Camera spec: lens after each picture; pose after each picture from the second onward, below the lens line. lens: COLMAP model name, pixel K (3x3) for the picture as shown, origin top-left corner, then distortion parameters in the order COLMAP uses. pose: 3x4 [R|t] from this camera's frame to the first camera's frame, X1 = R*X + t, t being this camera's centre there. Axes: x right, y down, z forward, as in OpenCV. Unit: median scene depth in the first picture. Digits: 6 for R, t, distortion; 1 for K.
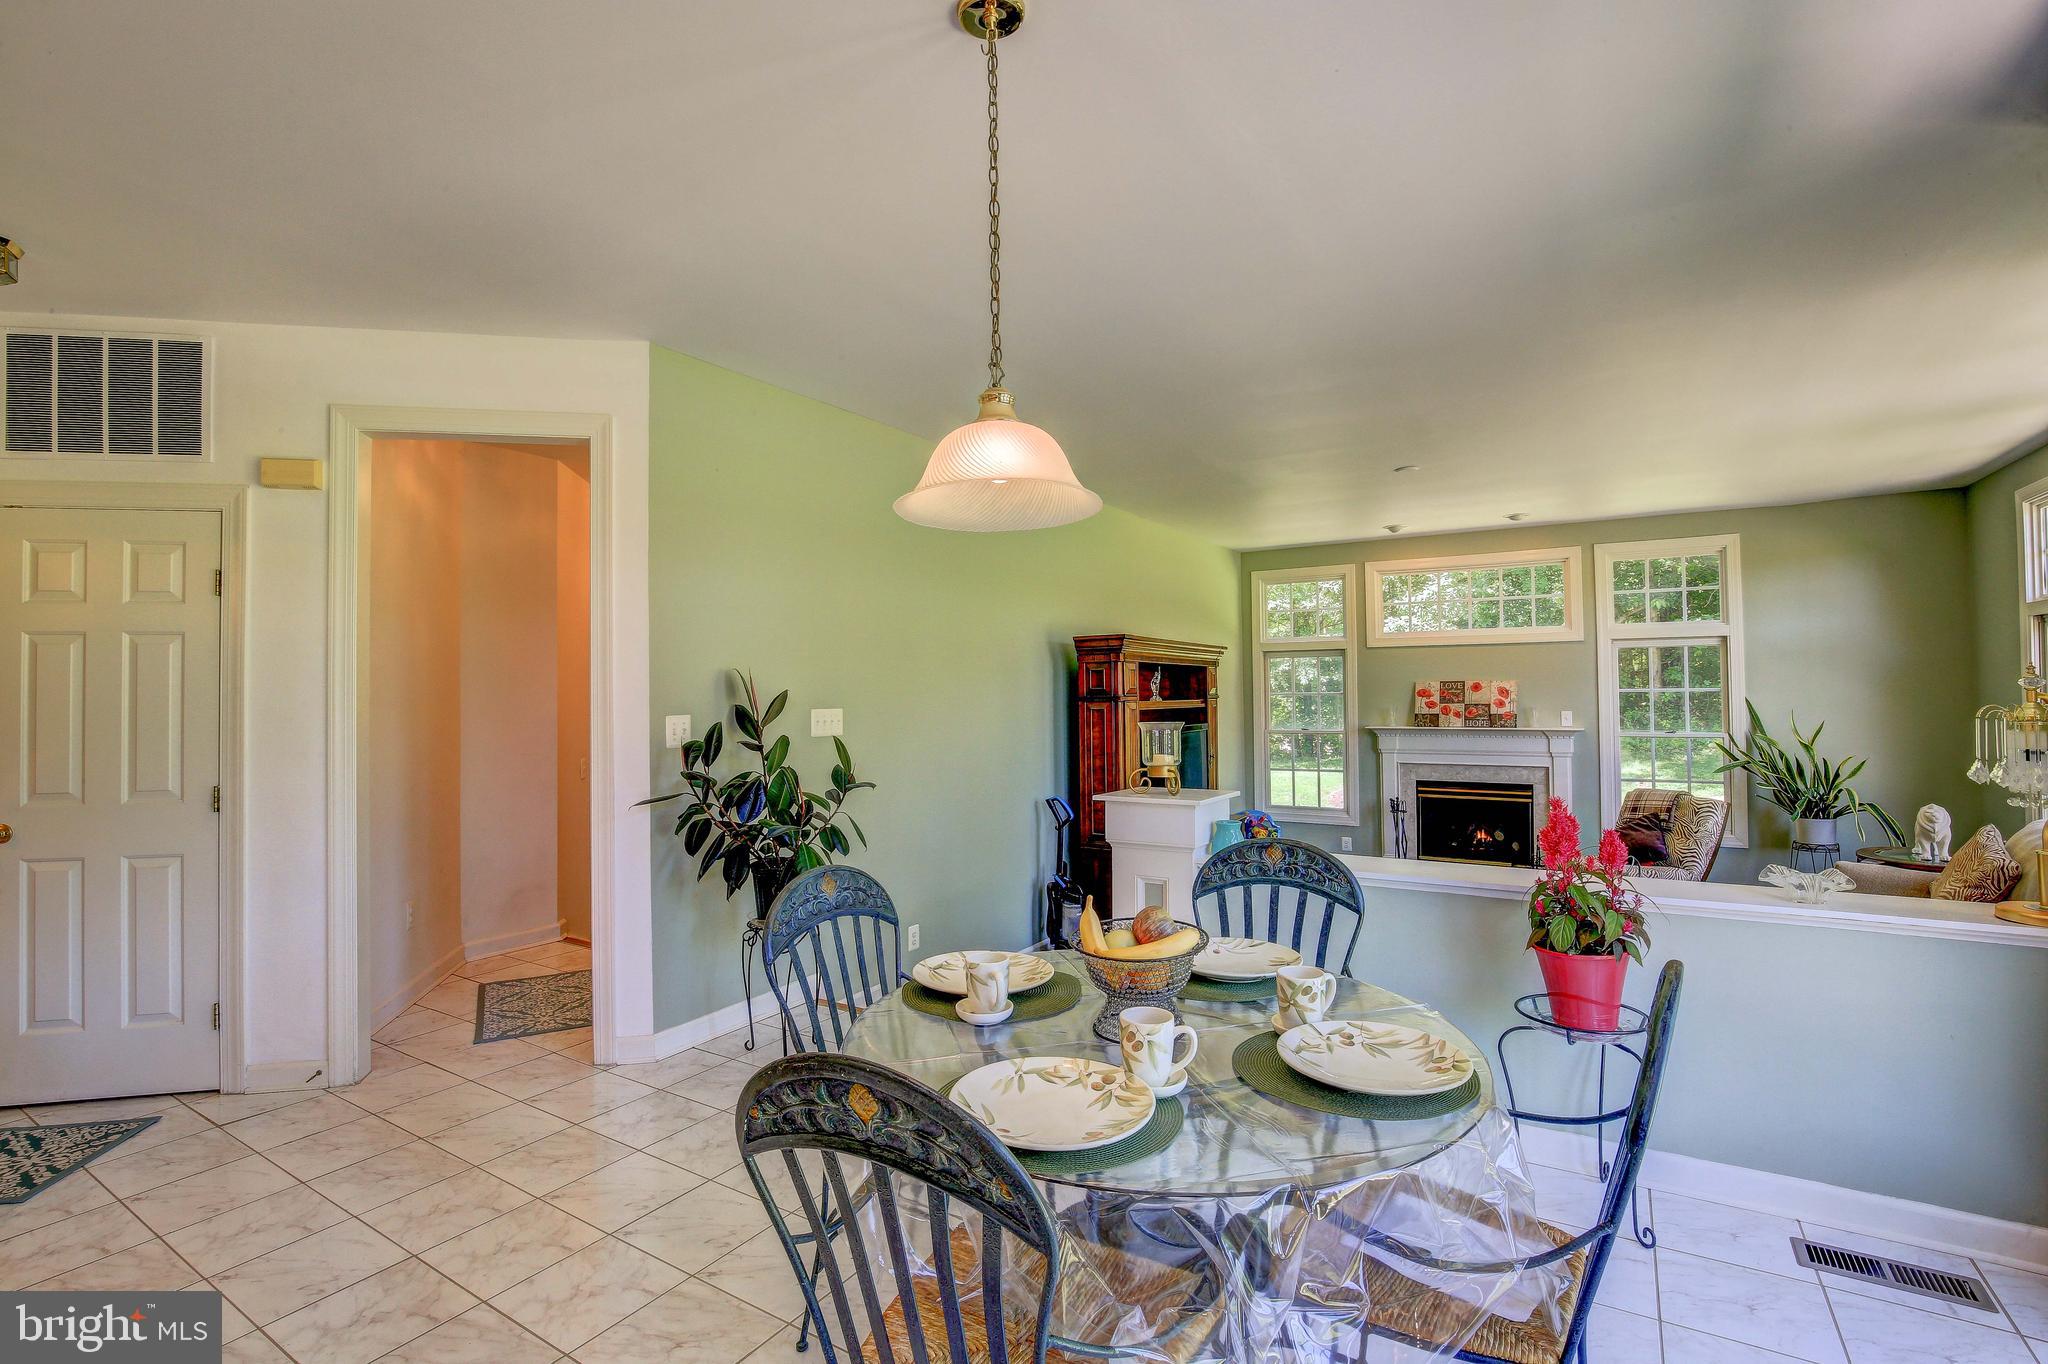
lens RADIAL K [[947.7, 0, 1028.5], [0, 947.7, 665.0], [0, 0, 1]] dist [-0.026814, 0.000195]
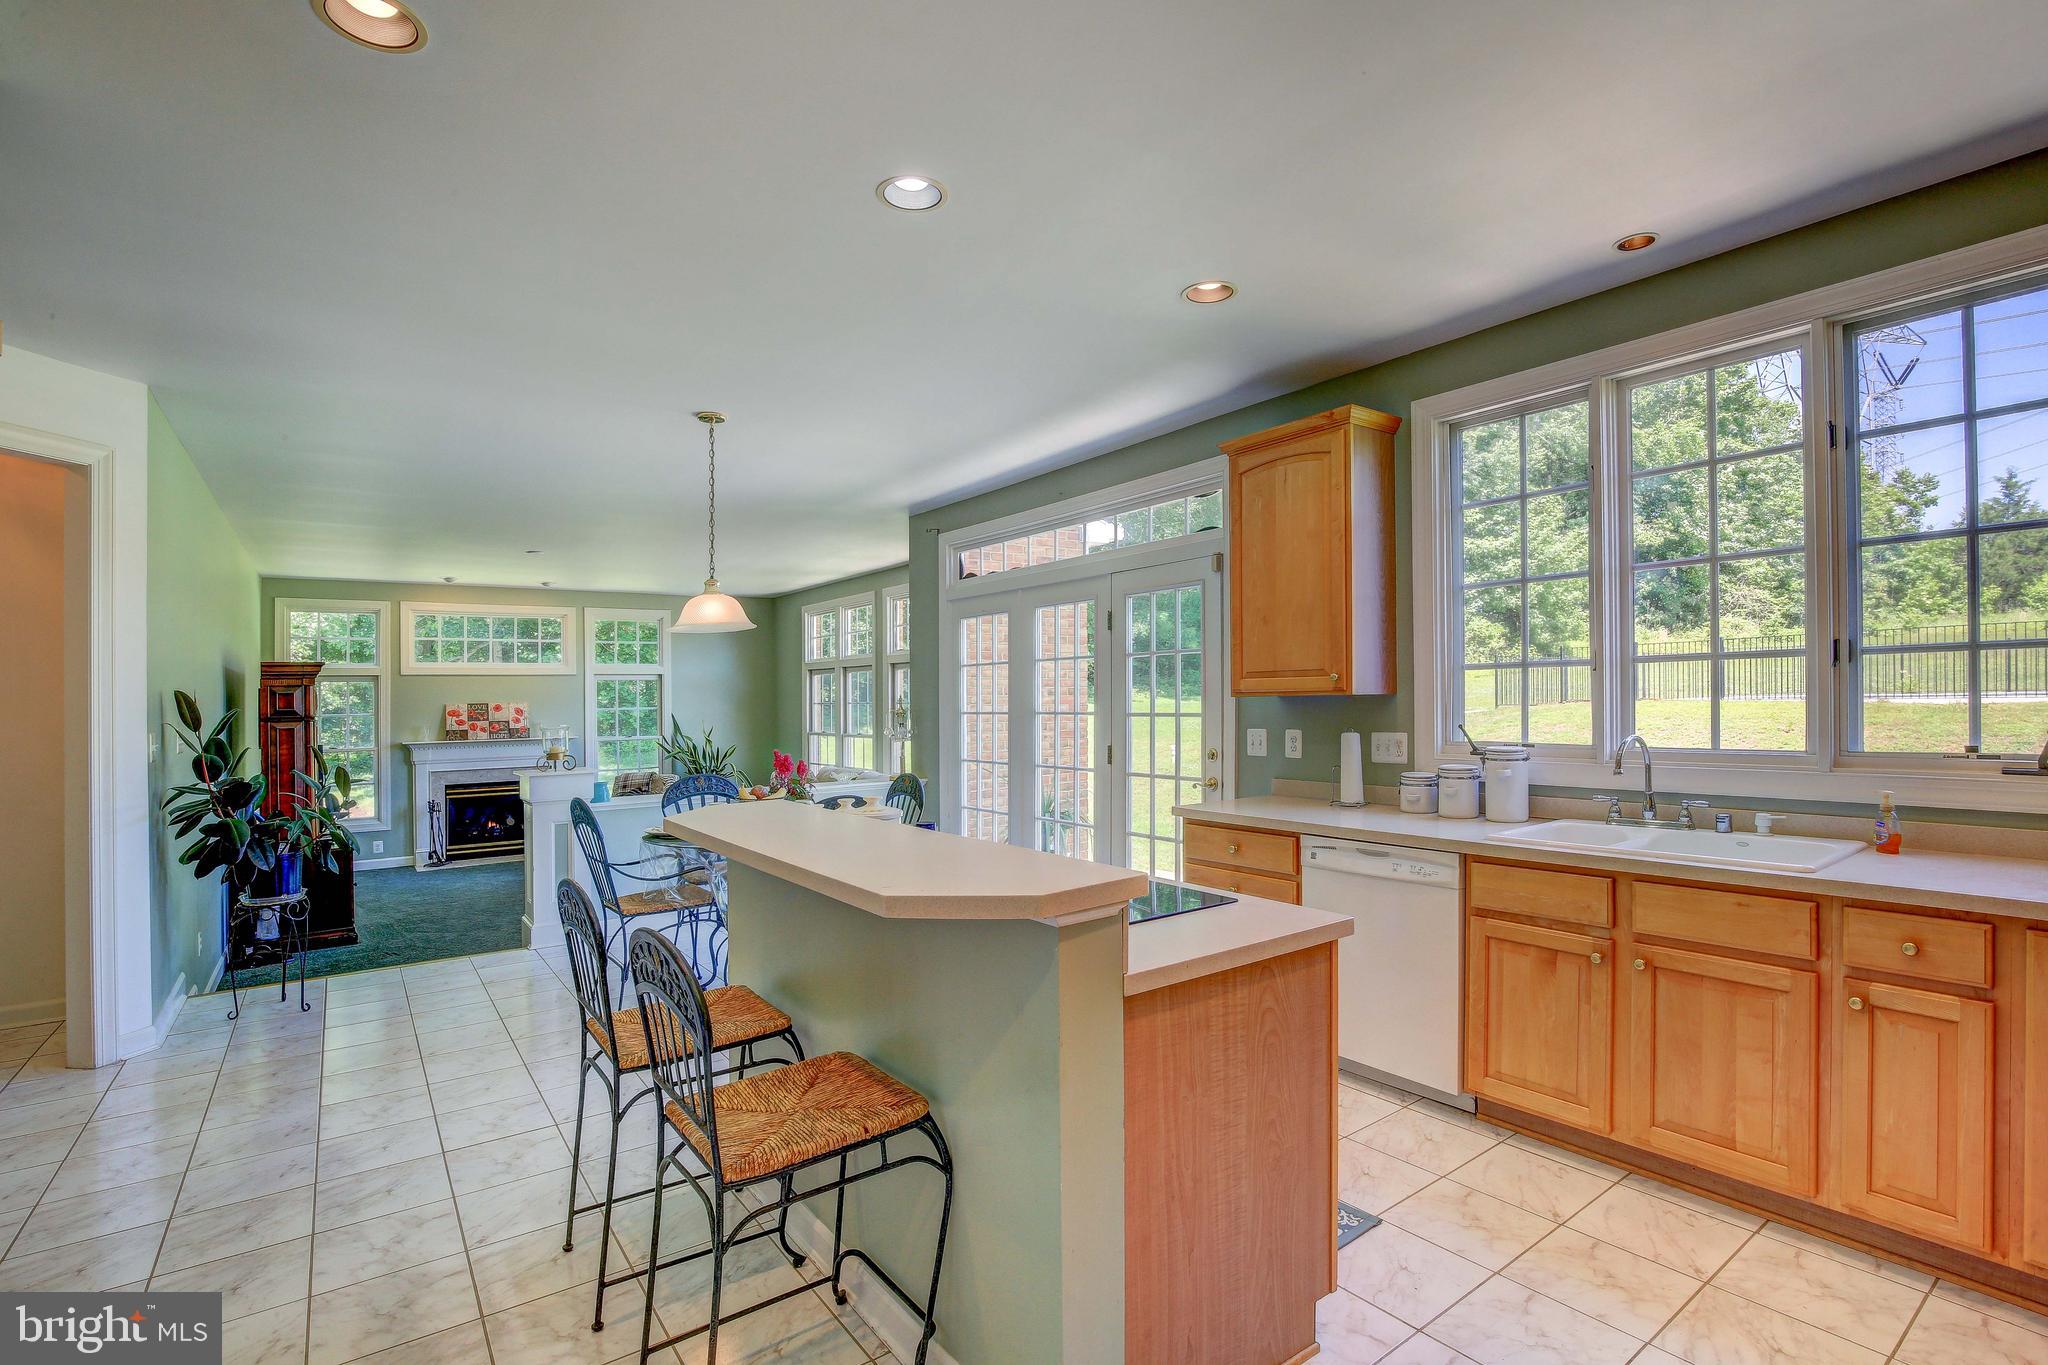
lens RADIAL K [[947.7, 0, 1037.1], [0, 947.7, 678.4], [0, 0, 1]] dist [-0.026814, 0.000195]
pose [[0.359591, 0.021856, 0.932854, -0.461915], [-0.010214, 0.999758, -0.019486, 0.000626], [-0.933054, -0.002522, 0.359727, -0.150471]]
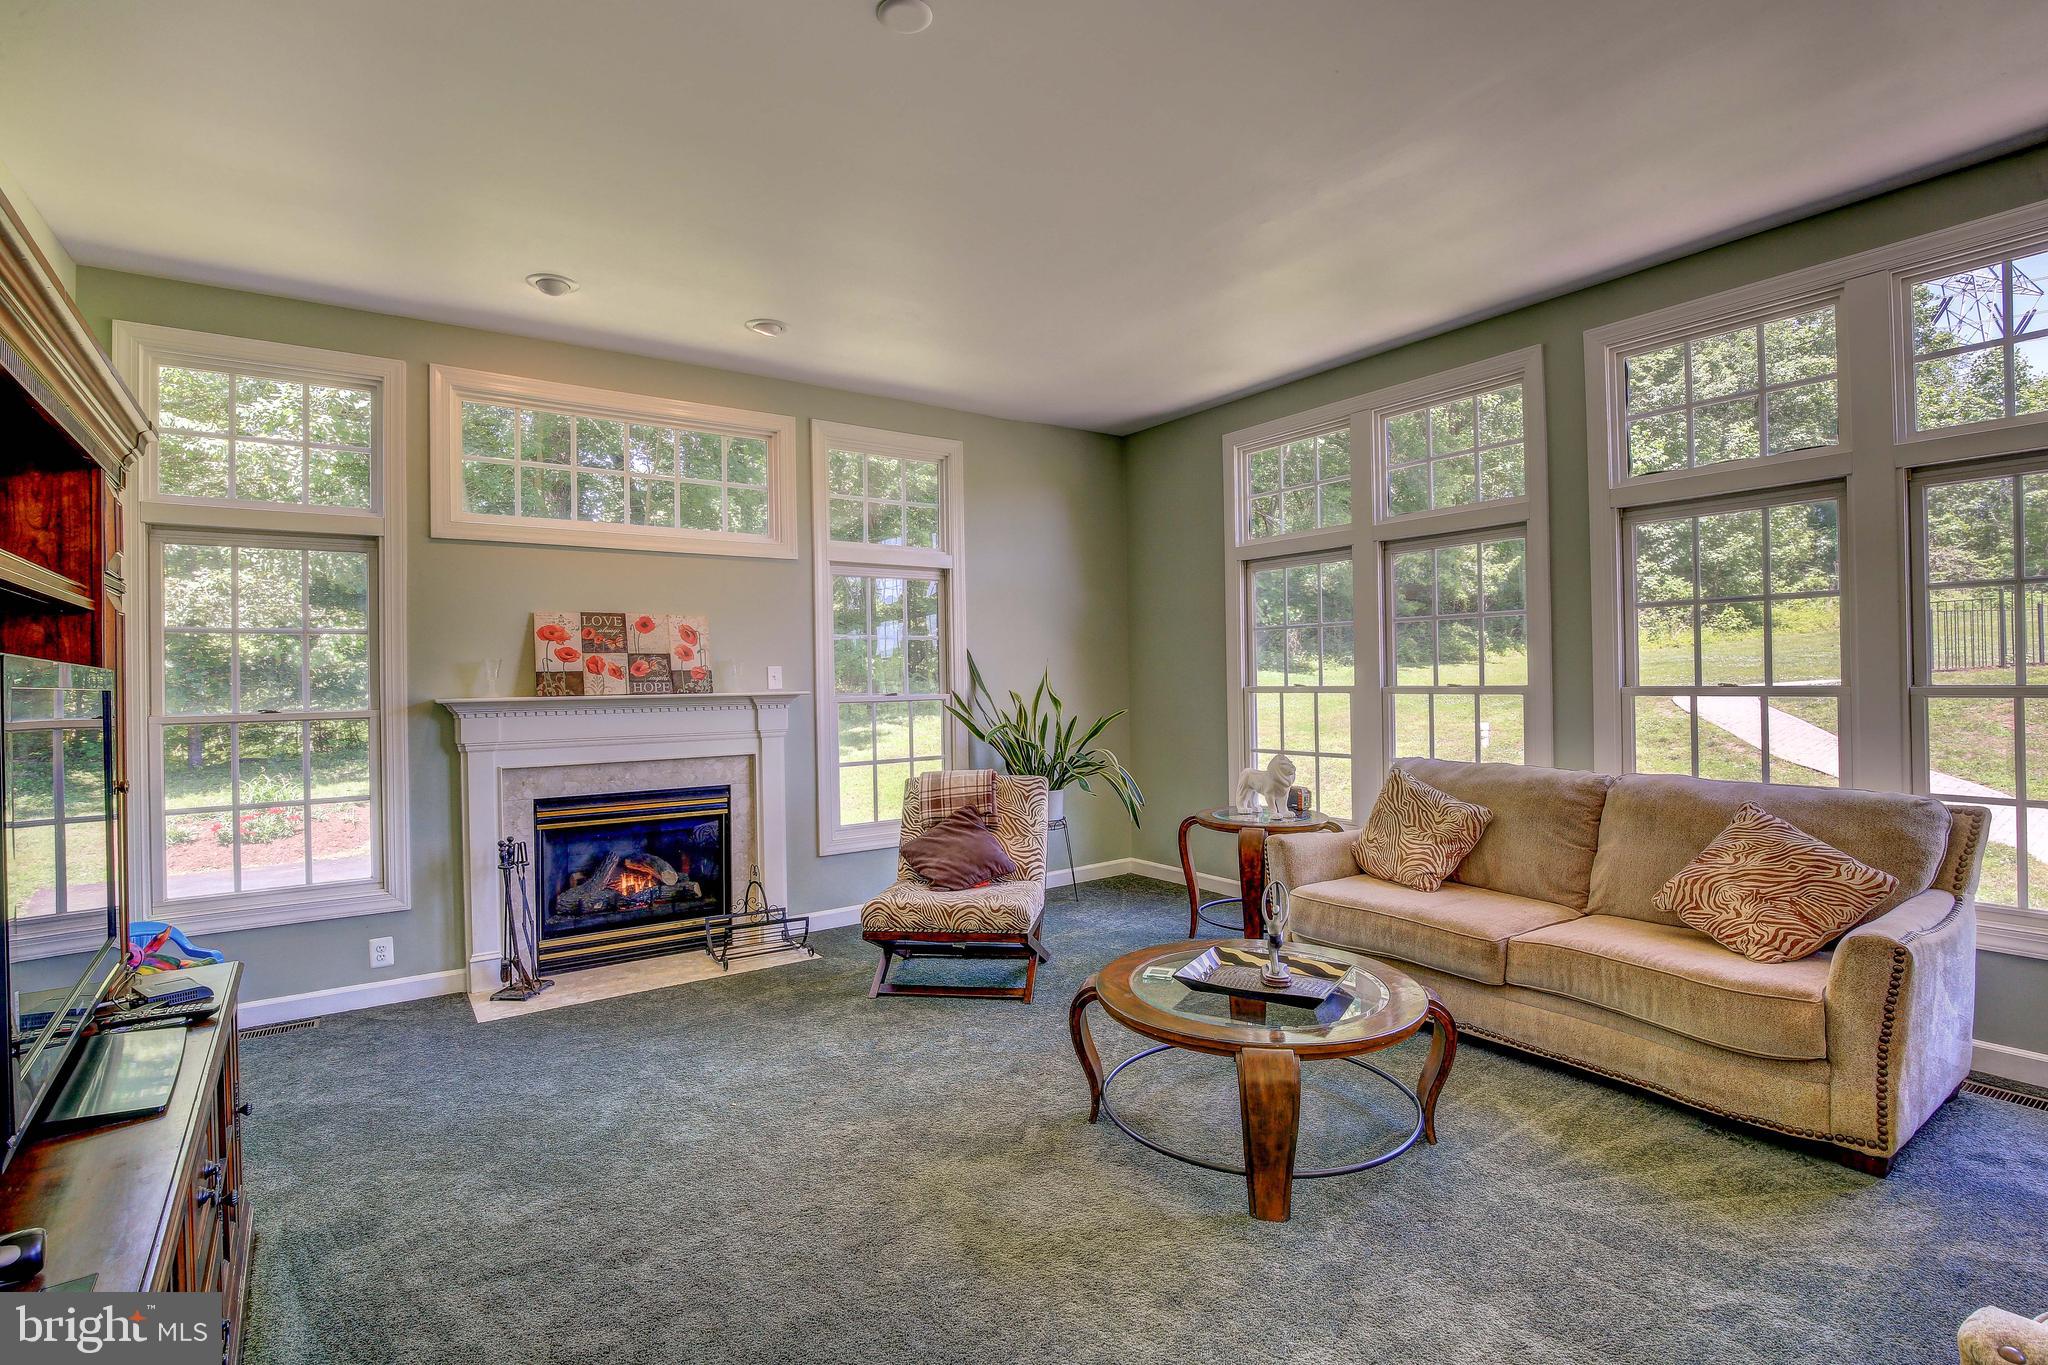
lens RADIAL K [[947.7, 0, 1011.9], [0, 947.7, 673.2], [0, 0, 1]] dist [-0.026814, 0.000195]
pose [[0.404075, 0.007768, 0.914693, 0.040998], [-0.013004, 0.999912, -0.002747, 0.052270], [-0.914634, -0.010785, 0.404140, 0.569016]]
